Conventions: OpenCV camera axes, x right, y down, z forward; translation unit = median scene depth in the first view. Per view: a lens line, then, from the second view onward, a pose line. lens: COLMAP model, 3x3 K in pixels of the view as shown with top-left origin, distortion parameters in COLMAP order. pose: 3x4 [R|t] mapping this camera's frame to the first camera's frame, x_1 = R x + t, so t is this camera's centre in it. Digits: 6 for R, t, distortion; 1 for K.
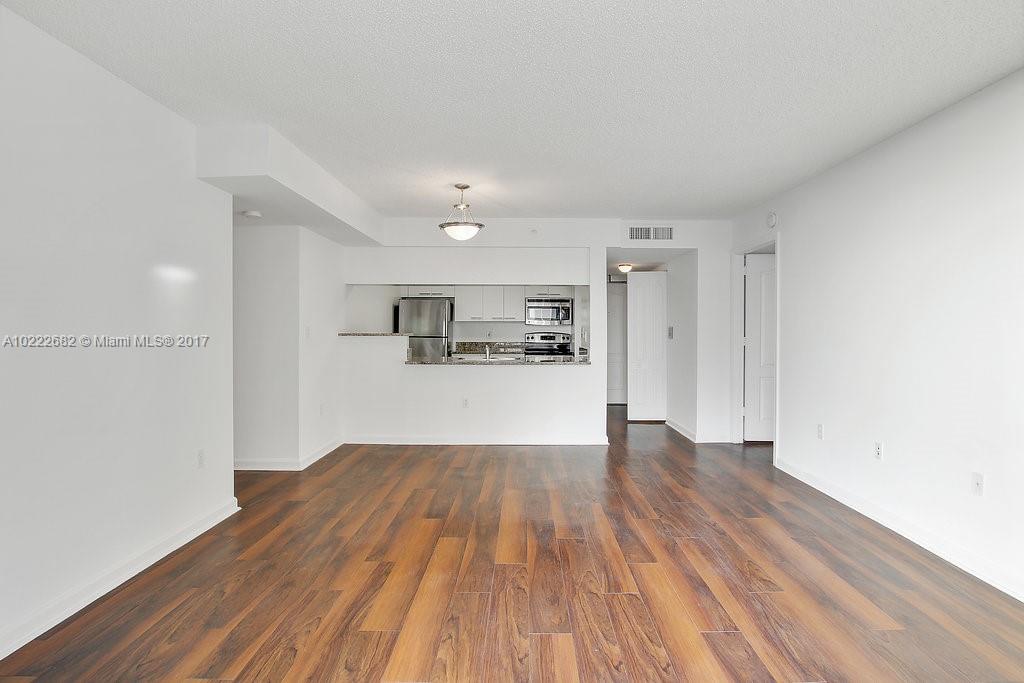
lens RADIAL K [[495.9, 0, 514.1], [0, 495.9, 337.6], [0, 0, 1]] dist [-0.000835, -0.000096]
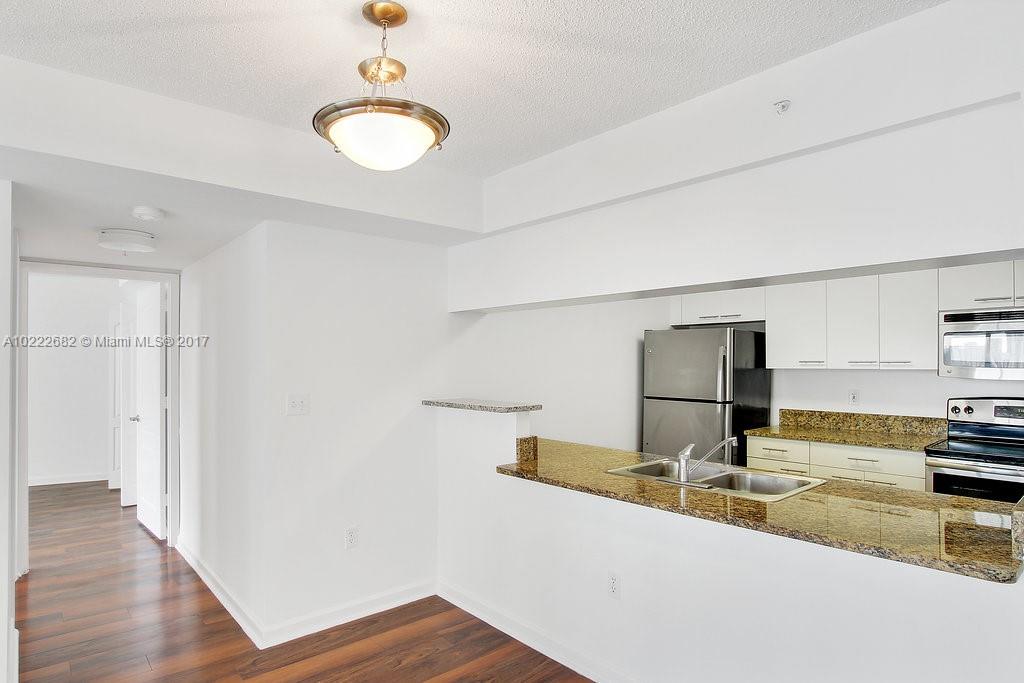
lens RADIAL K [[567.1, 0, 505.1], [0, 567.1, 351.5], [0, 0, 1]] dist [-0.003767, -0.001292]
pose [[0.663447, -0.021154, -0.747924, 0.131406], [-0.002030, 0.999546, -0.030073, -0.032246], [0.748220, 0.021470, 0.663103, 0.428121]]
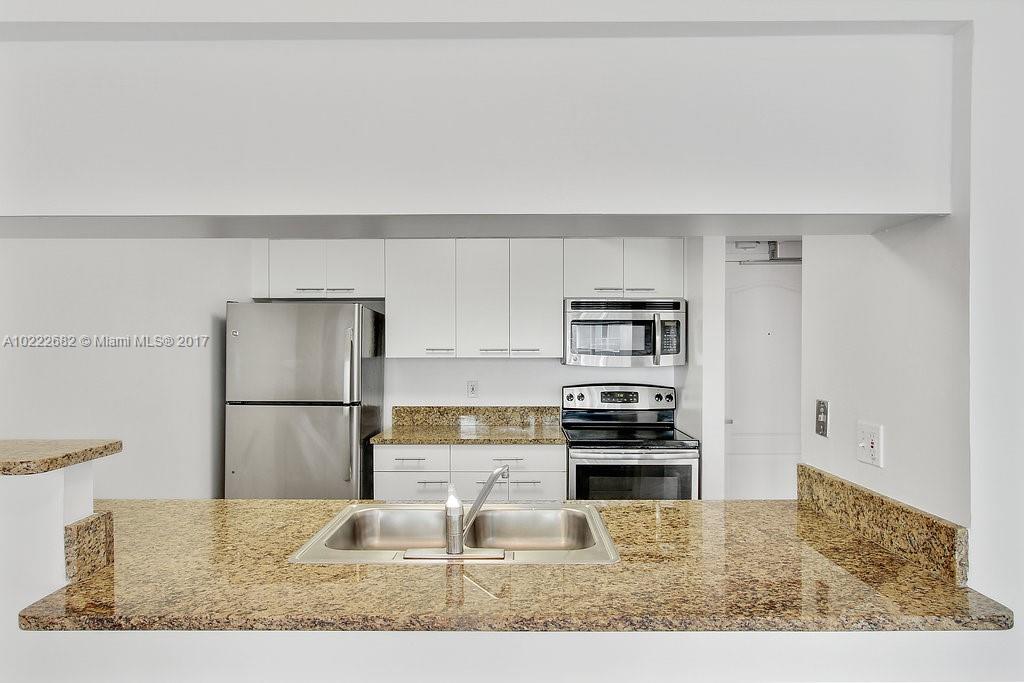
lens RADIAL K [[603.4, 0, 509.3], [0, 603.4, 346.4], [0, 0, 1]] dist [-0.015371, 0.002233]
pose [[0.999976, -0.006928, 0.000200, -0.021057], [0.006930, 0.999844, -0.016228, -0.033464], [-0.000087, 0.016229, 0.999868, 0.515060]]
